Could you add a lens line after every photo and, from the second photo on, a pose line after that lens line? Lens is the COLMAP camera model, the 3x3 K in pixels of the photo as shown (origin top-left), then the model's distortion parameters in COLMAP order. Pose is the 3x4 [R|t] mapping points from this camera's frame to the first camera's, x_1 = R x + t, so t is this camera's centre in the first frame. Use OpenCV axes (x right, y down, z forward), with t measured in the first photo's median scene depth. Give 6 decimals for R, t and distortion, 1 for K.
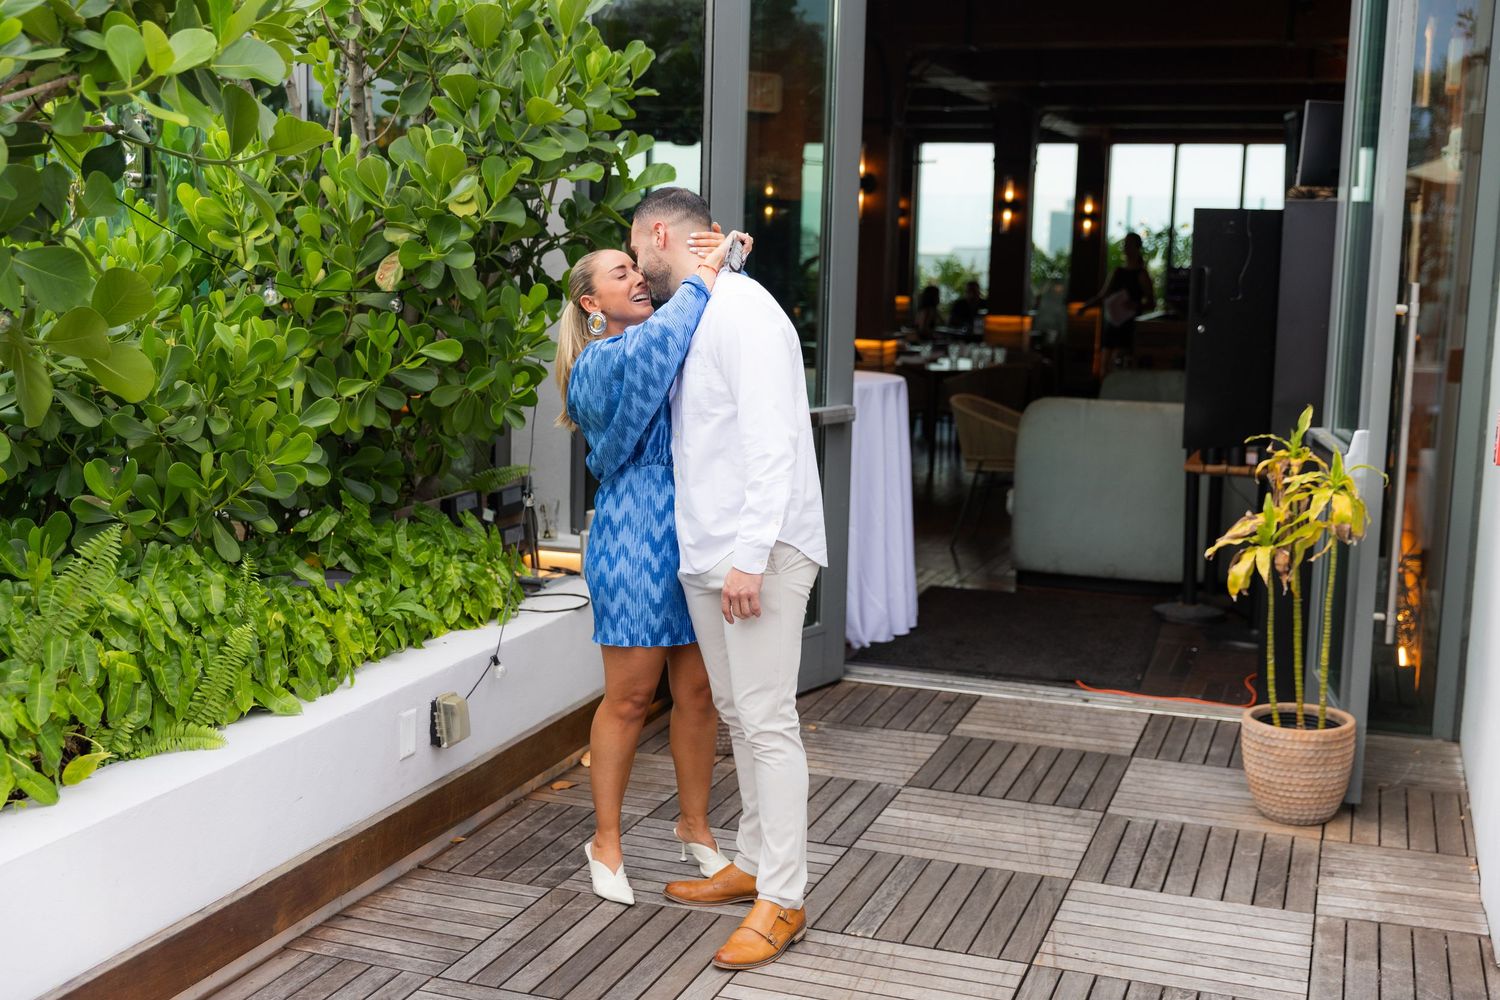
lens RADIAL K [[1760.1, 0, 741.8], [0, 1760.1, 496.1], [0, 0, 1]] dist [0.009152, -0.006621]
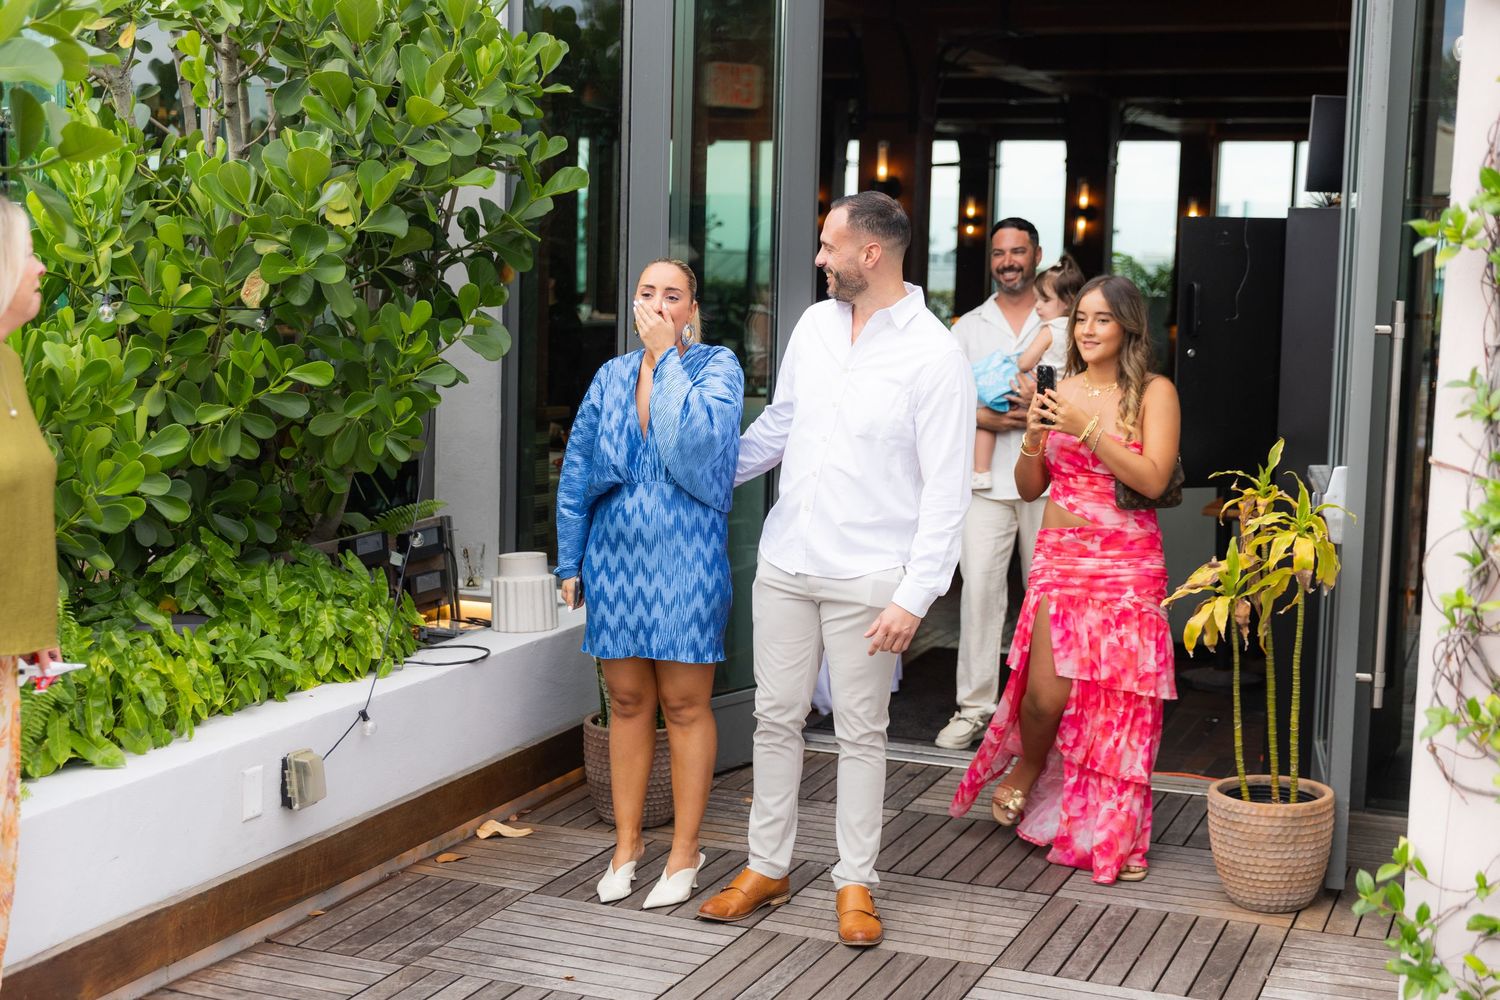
lens RADIAL K [[2082.6, 0, 753.4], [0, 2082.6, 501.3], [0, 0, 1]] dist [0.002629, 0.023491]
pose [[0.999028, 0.005329, -0.043766, 0.104211], [-0.006456, 0.999651, -0.025632, 0.009241], [0.043614, 0.025889, 0.998713, -0.061399]]
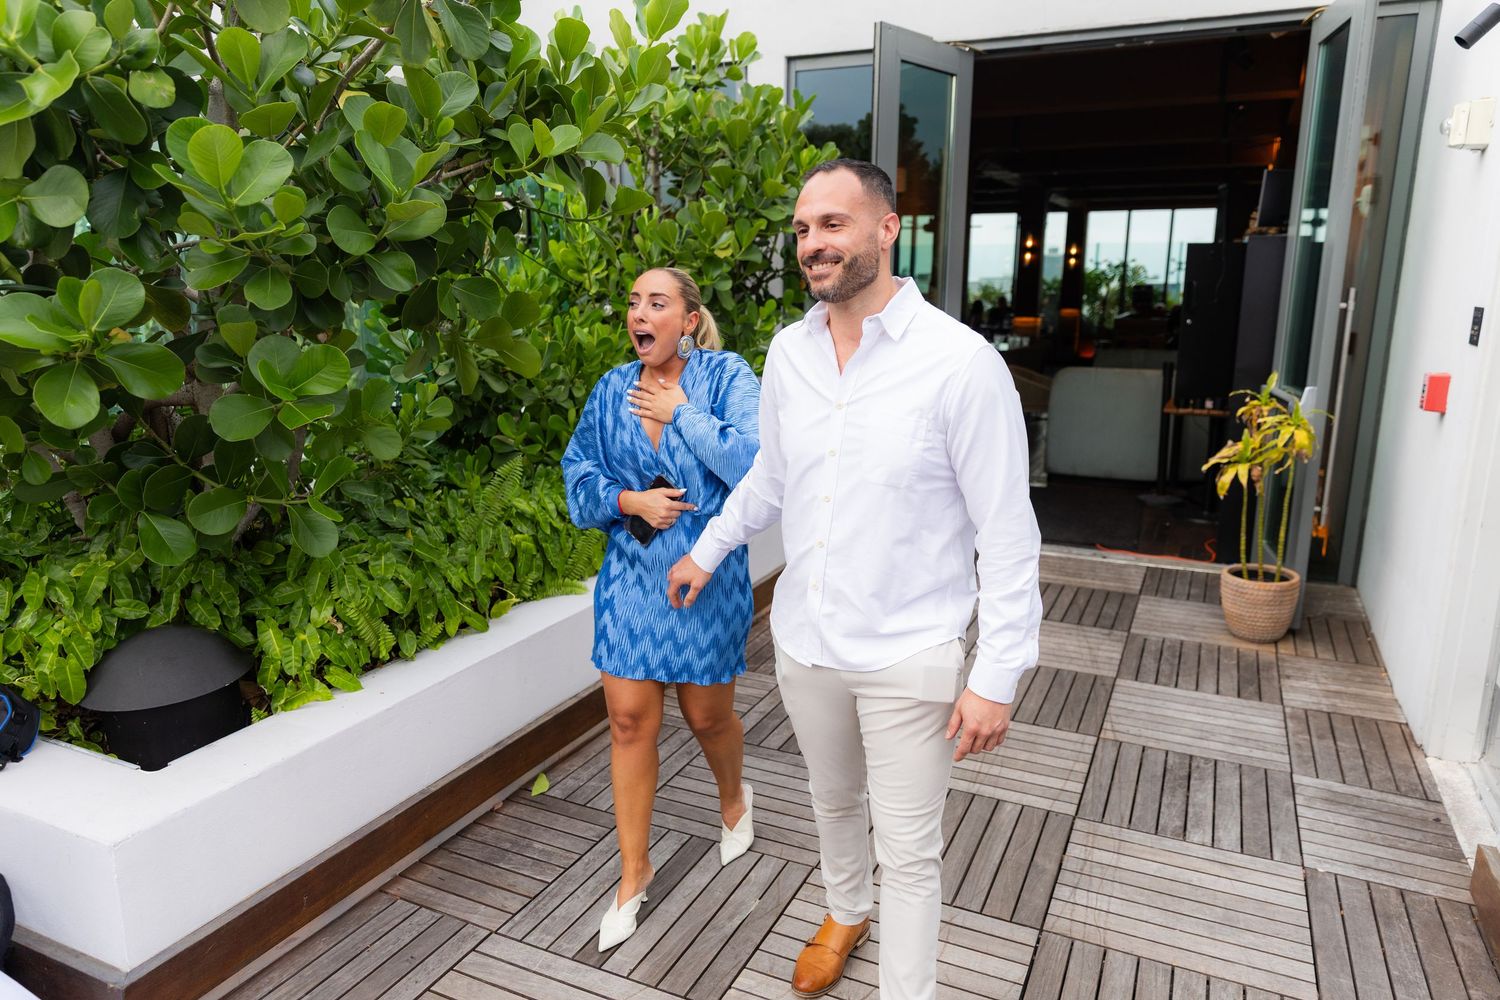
lens RADIAL K [[986.7, 0, 756.7], [0, 986.7, 493.4], [0, 0, 1]] dist [0.018227, -0.001412]
pose [[0.995441, 0.001856, -0.095361, -0.042769], [0.004851, 0.997531, 0.070055, -0.008278], [0.095255, -0.070198, 0.992975, 0.100393]]
